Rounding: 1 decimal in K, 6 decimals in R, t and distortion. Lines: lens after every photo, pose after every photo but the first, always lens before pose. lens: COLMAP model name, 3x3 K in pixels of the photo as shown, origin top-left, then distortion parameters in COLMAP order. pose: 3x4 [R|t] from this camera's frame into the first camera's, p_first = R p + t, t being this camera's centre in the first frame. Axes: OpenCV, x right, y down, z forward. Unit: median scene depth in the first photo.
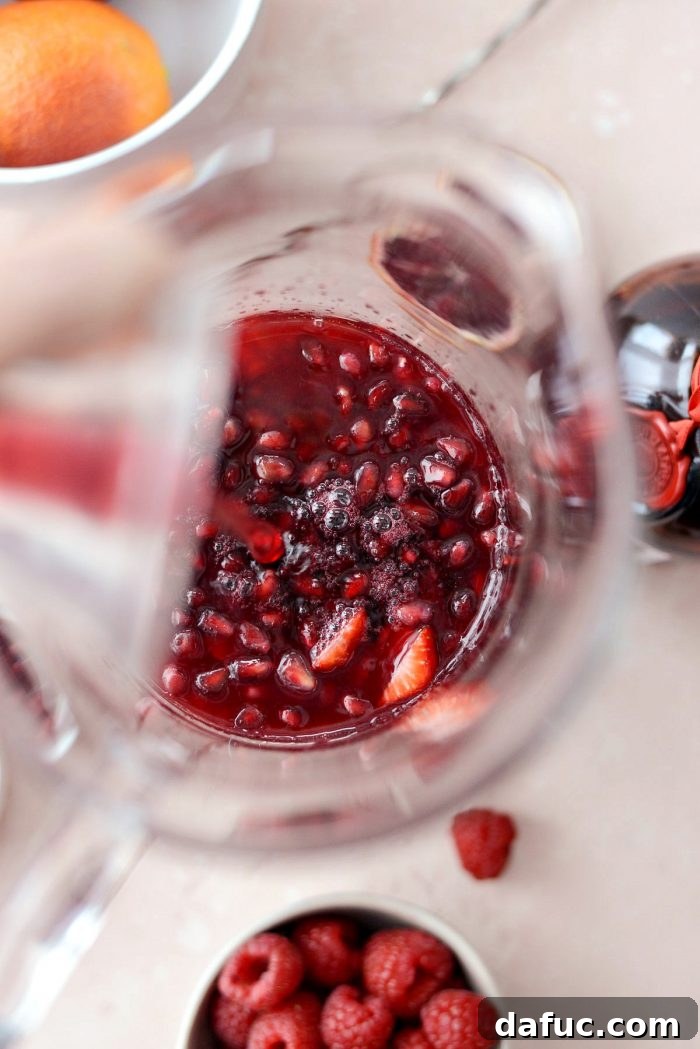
lens RADIAL K [[1781.8, 0, 350.0], [0, 1781.8, 524.5], [0, 0, 1]] dist [-0.024216, -0.673315]
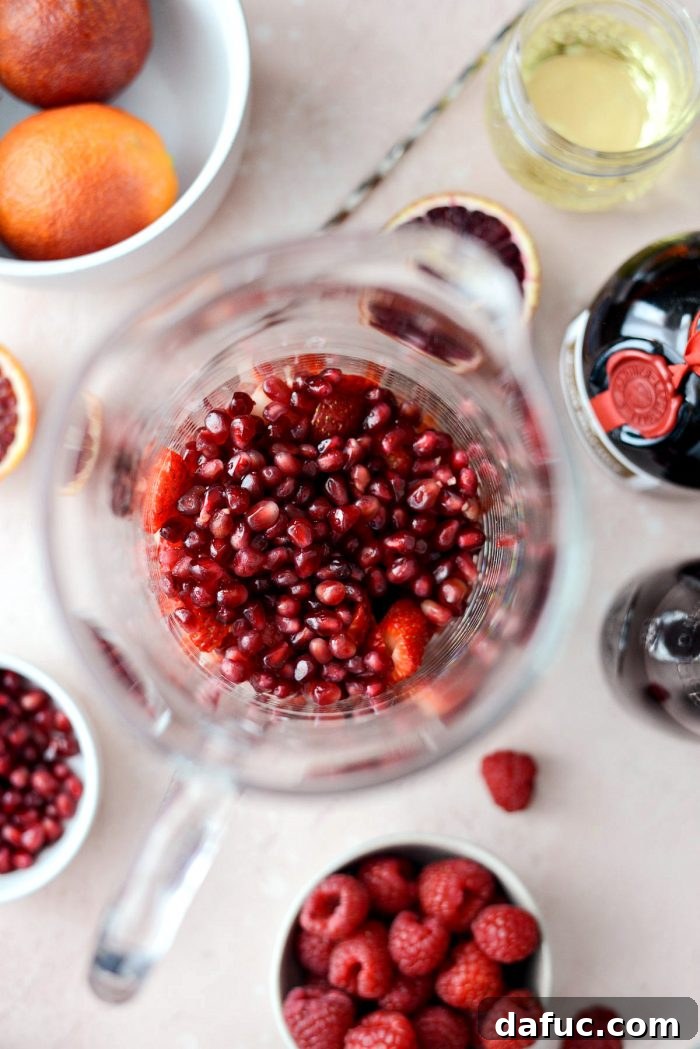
lens RADIAL K [[1781.8, 0, 350.0], [0, 1781.8, 524.5], [0, 0, 1]] dist [-0.024216, -0.673315]
pose [[0.994058, -0.108196, -0.011938, 0.002388], [0.108336, 0.994045, 0.011716, -0.015962], [0.010599, -0.012940, 0.999860, -0.190438]]
